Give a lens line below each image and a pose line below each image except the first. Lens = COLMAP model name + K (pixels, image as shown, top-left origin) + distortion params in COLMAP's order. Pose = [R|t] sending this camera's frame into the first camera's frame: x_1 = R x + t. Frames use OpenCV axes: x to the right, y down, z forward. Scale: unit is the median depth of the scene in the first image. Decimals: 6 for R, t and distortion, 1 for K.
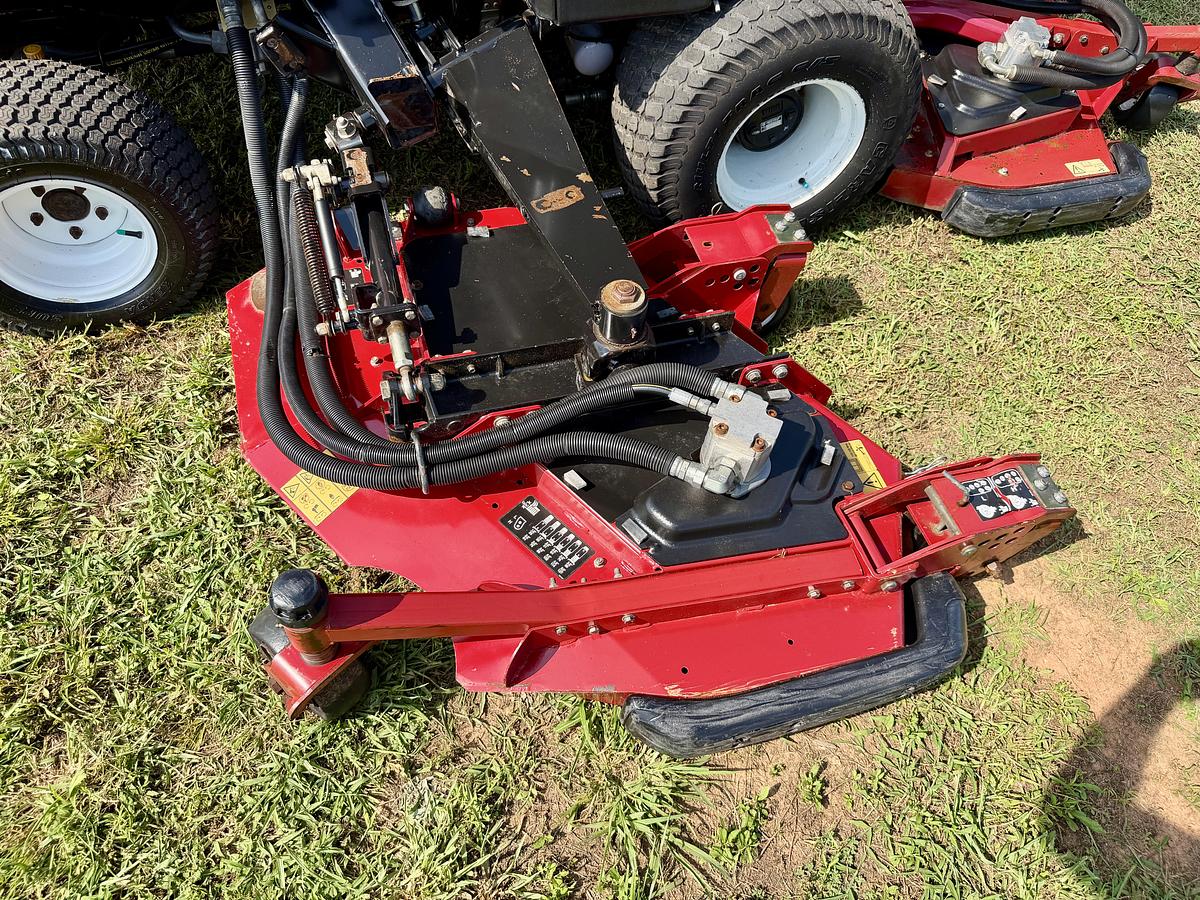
lens RADIAL K [[871.5, 0, 608.9], [0, 871.5, 452.6], [0, 0, 1]] dist [0.009718, -0.022948]
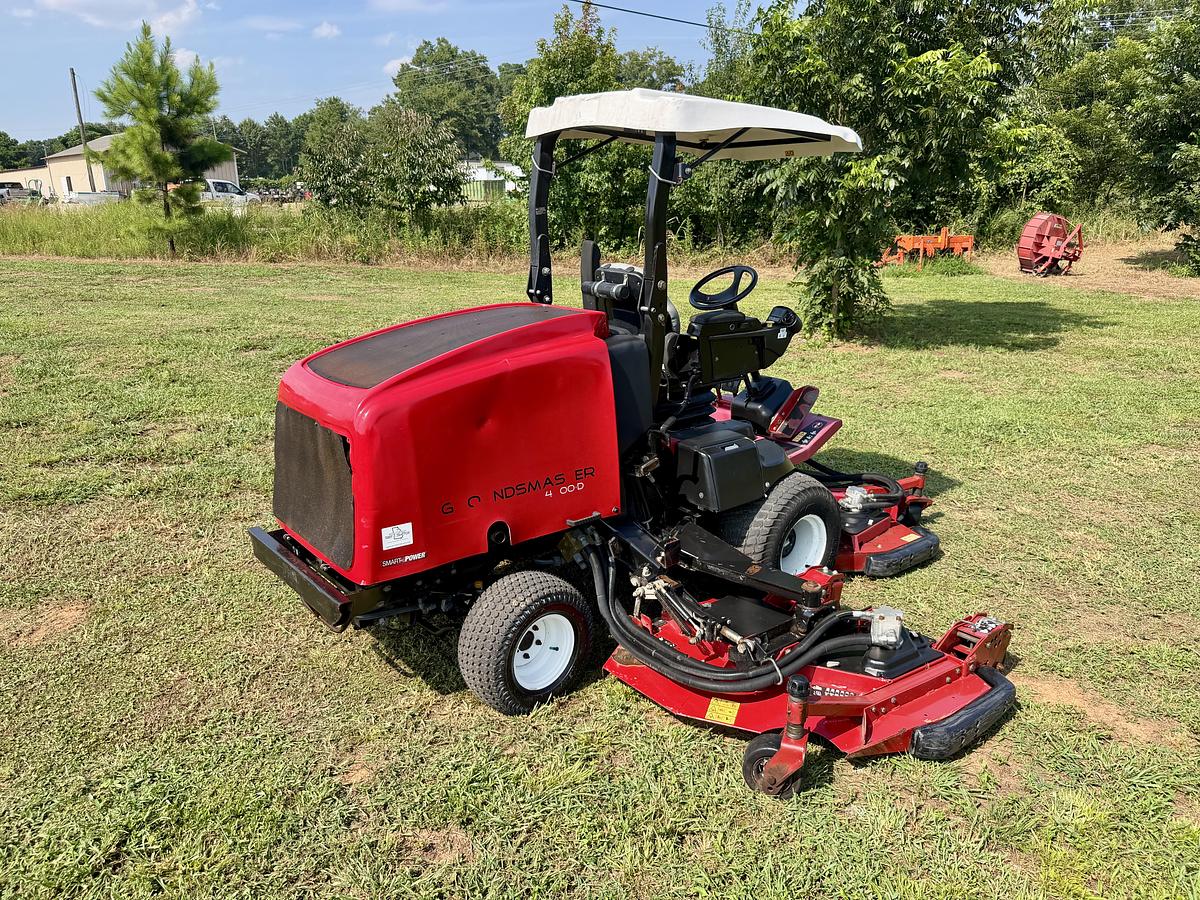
lens RADIAL K [[846.0, 0, 595.3], [0, 846.0, 481.9], [0, 0, 1]] dist [-0.022398, 0.001071]
pose [[0.923163, -0.200300, 0.328101, -1.028671], [0.361009, 0.744988, -0.560951, 0.574744], [-0.132073, 0.636297, 0.760055, -0.698960]]
